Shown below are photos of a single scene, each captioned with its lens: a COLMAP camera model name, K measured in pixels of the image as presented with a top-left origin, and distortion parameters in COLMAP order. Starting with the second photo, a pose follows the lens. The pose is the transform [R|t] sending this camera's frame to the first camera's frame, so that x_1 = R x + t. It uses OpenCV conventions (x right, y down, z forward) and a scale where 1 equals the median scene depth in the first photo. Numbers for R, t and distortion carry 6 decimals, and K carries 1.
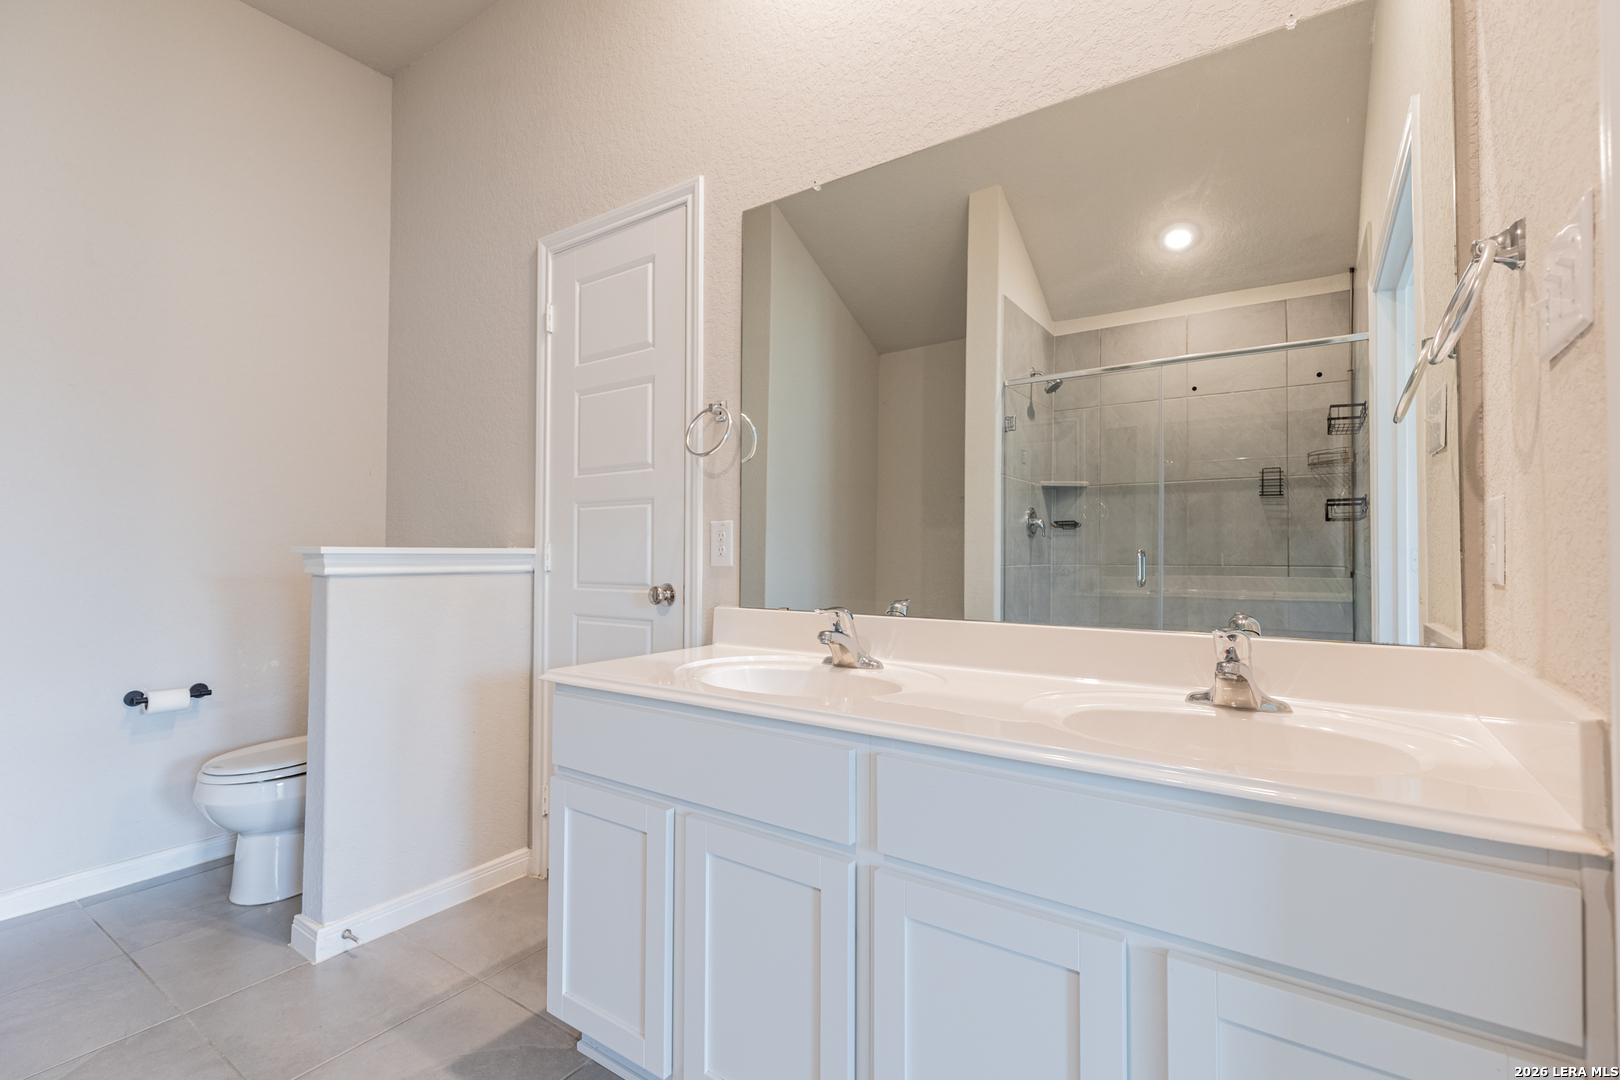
lens RADIAL K [[730.3, 0, 822.2], [0, 730.3, 536.2], [0, 0, 1]] dist [0.005669, -0.000895]
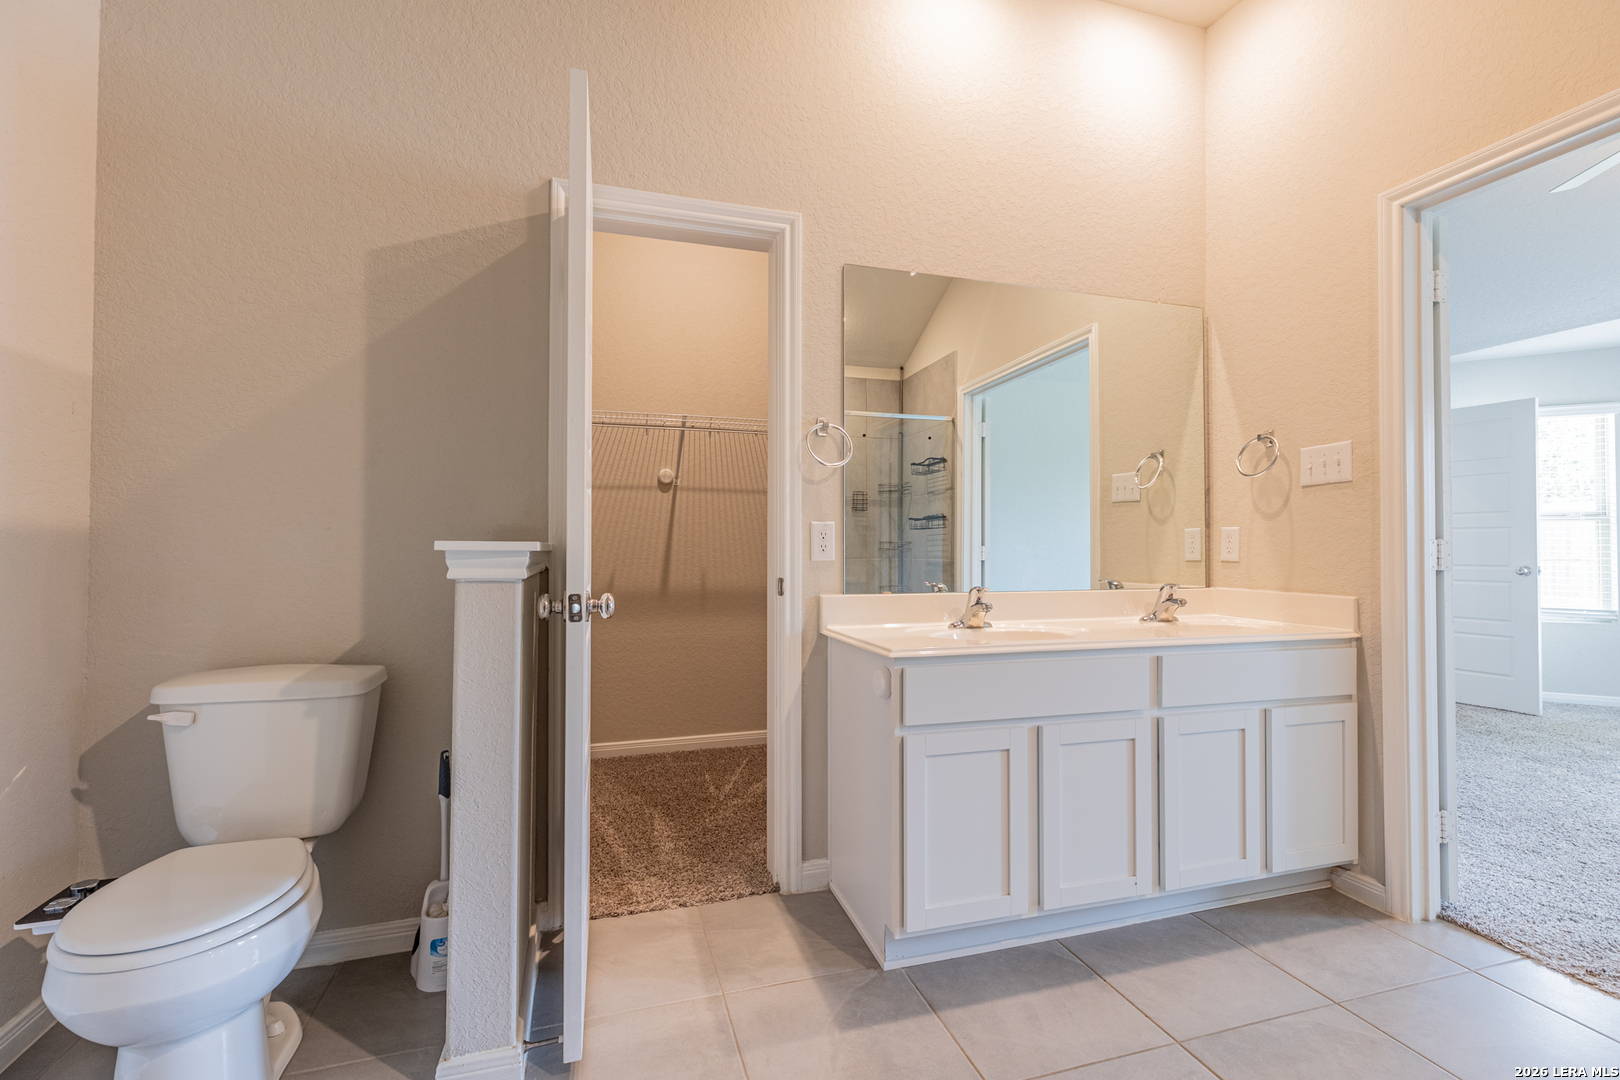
lens RADIAL K [[730.3, 0, 820.8], [0, 730.3, 535.7], [0, 0, 1]] dist [0.005669, -0.000895]
pose [[0.619311, 0.014042, 0.785020, -1.213924], [-0.016756, 0.999849, -0.004666, 0.007868], [-0.784967, -0.010265, 0.619453, 0.326155]]
